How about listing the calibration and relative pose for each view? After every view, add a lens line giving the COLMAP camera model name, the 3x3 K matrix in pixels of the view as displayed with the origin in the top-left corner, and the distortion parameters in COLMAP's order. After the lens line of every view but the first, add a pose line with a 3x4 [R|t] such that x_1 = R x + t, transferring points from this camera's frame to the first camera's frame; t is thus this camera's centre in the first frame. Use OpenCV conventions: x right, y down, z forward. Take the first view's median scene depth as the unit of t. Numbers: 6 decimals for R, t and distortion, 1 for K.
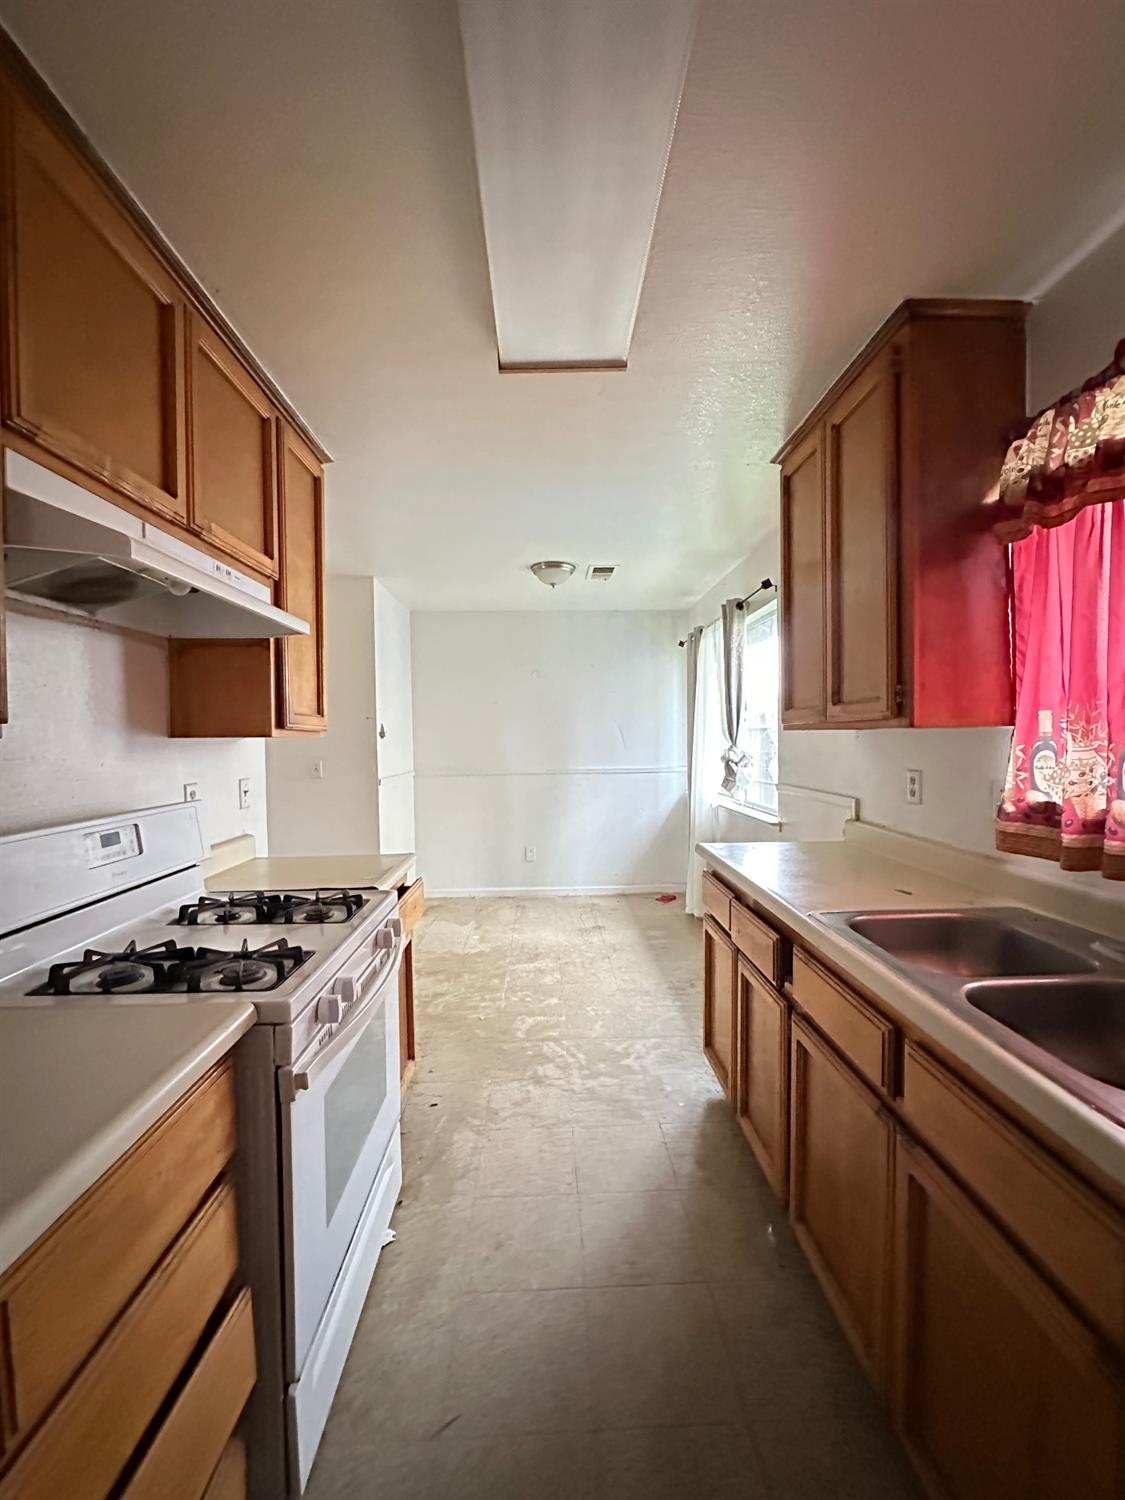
lens RADIAL K [[595.2, 0, 562.9], [0, 595.2, 747.9], [0, 0, 1]] dist [-0.000889, -0.000055]
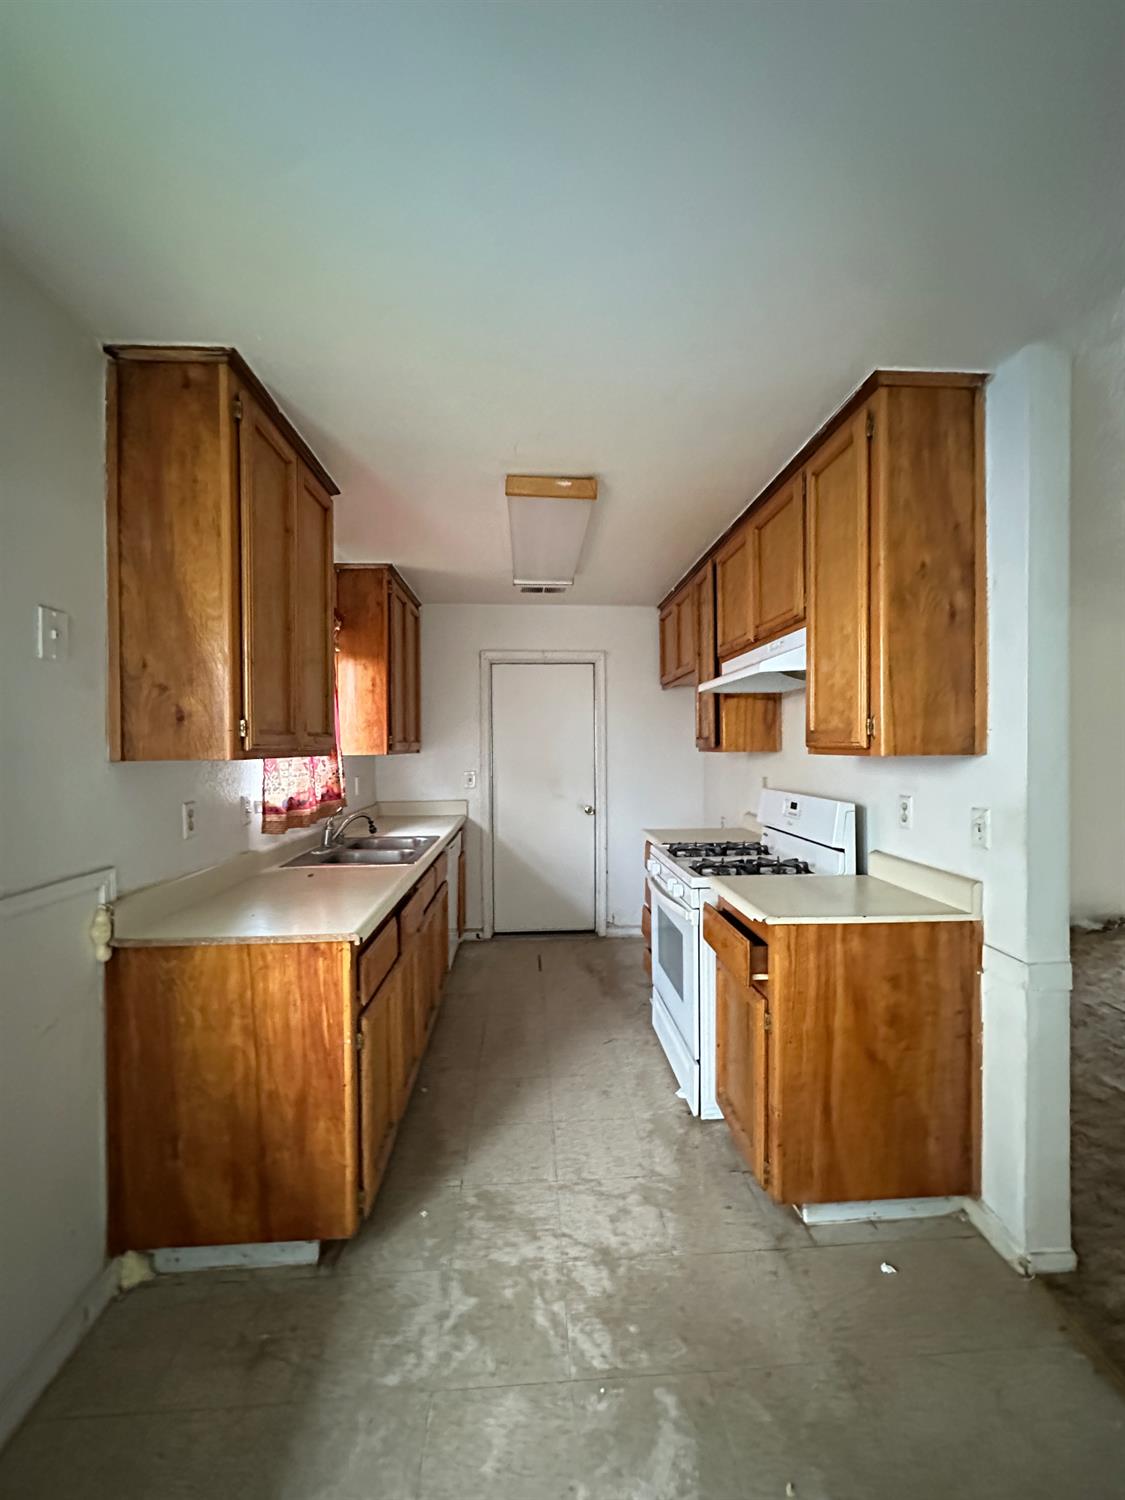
lens RADIAL K [[595.2, 0, 563.2], [0, 595.2, 749.8], [0, 0, 1]] dist [-0.000889, -0.000055]
pose [[-0.999471, 0.018728, -0.026587, 0.015490], [0.018060, 0.999521, 0.025146, -0.051937], [0.027045, 0.024652, -0.999330, 1.697770]]
